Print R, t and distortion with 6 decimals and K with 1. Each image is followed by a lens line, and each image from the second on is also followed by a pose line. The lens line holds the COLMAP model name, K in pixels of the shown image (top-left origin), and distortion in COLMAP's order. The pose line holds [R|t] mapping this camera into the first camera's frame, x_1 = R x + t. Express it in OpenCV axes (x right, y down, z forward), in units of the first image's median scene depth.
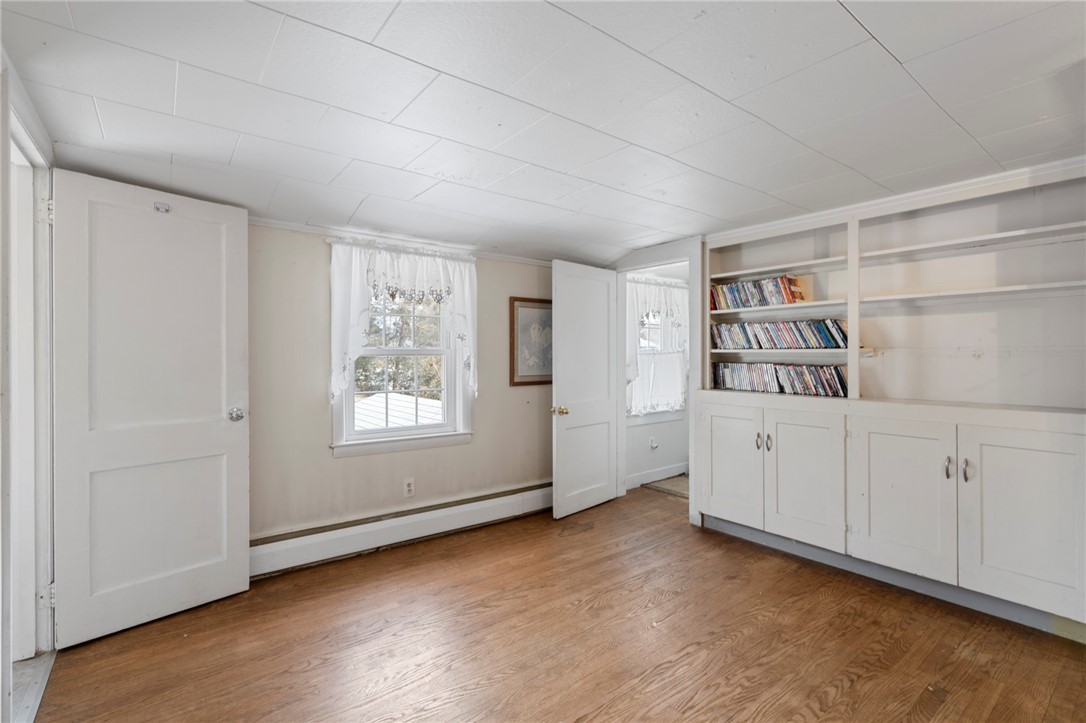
lens RADIAL K [[492.7, 0, 538.8], [0, 492.7, 355.9], [0, 0, 1]] dist [-0.008067, 0.003224]
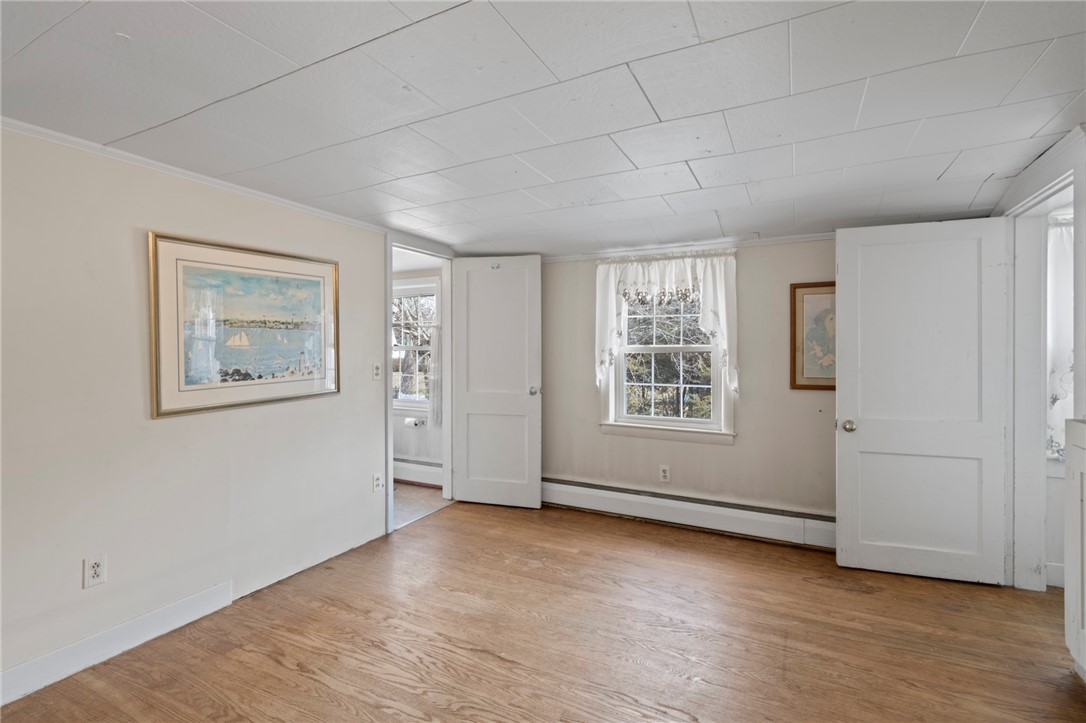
lens RADIAL K [[492.7, 0, 538.3], [0, 492.7, 352.2], [0, 0, 1]] dist [-0.008067, 0.003224]
pose [[0.425391, 0.005108, -0.904995, 0.616388], [-0.001321, 0.999987, 0.005023, -0.006994], [0.905009, -0.000942, 0.425392, 0.287971]]
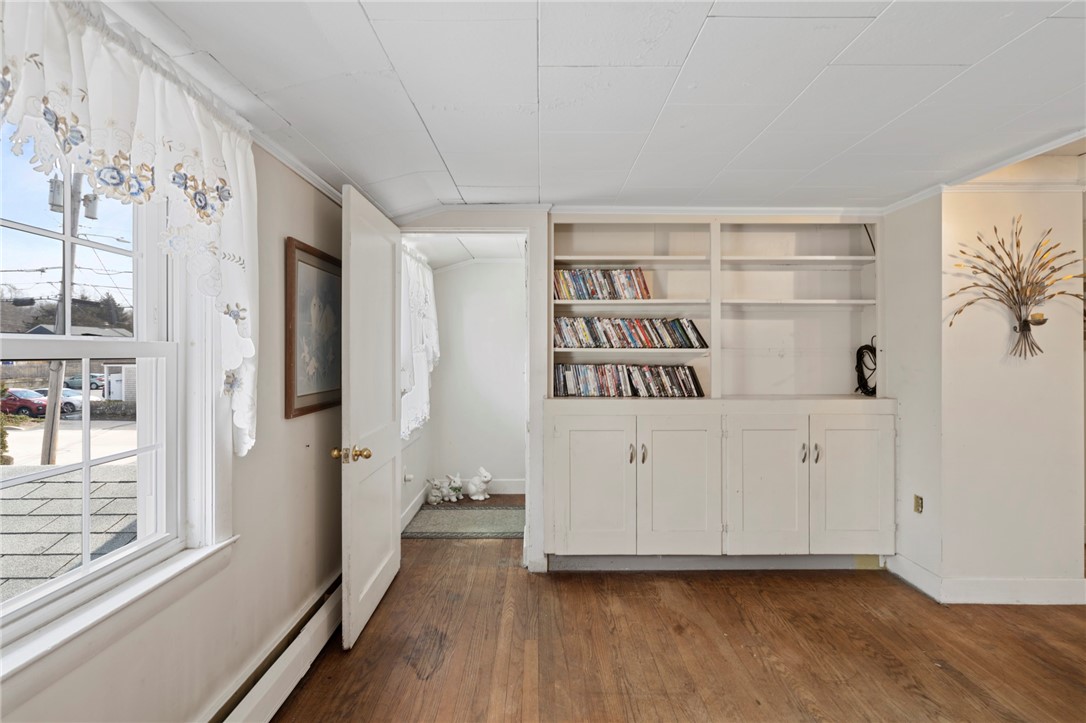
lens RADIAL K [[492.7, 0, 538.2], [0, 492.7, 350.1], [0, 0, 1]] dist [-0.008067, 0.003224]
pose [[0.614704, 0.004565, 0.788745, -0.341944], [0.000664, 0.999980, -0.006305, -0.005136], [-0.788758, 0.004400, 0.614688, 0.588499]]
